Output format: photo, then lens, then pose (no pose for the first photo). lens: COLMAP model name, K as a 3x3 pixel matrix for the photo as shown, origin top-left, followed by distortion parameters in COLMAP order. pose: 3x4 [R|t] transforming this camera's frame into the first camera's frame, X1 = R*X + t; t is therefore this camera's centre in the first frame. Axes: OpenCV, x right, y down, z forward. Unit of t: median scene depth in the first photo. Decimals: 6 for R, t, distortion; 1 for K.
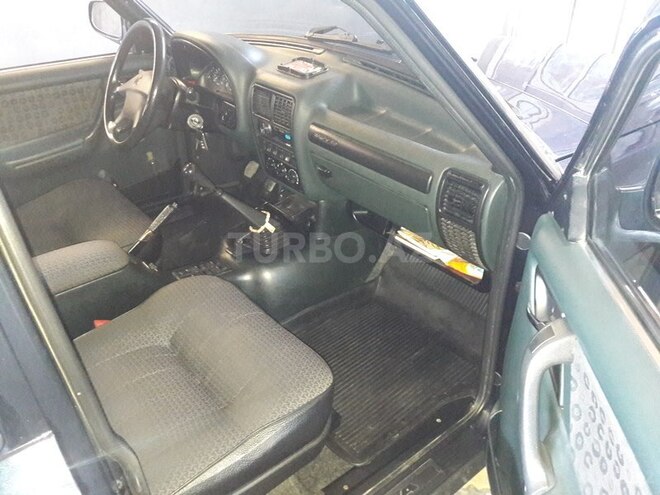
lens RADIAL K [[543.9, 0, 330.0], [0, 543.9, 247.5], [0, 0, 1]] dist [0.062948, -0.120326]
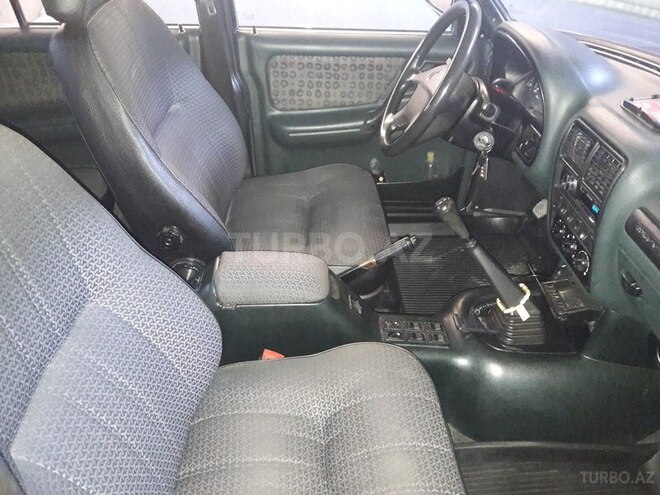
lens RADIAL K [[543.9, 0, 330.0], [0, 543.9, 247.5], [0, 0, 1]] dist [0.062948, -0.120326]
pose [[0.801337, 0.362919, -0.475551, -0.001999], [-0.331560, 0.931127, 0.151890, -0.140695], [0.497922, 0.035958, 0.866476, 0.245188]]
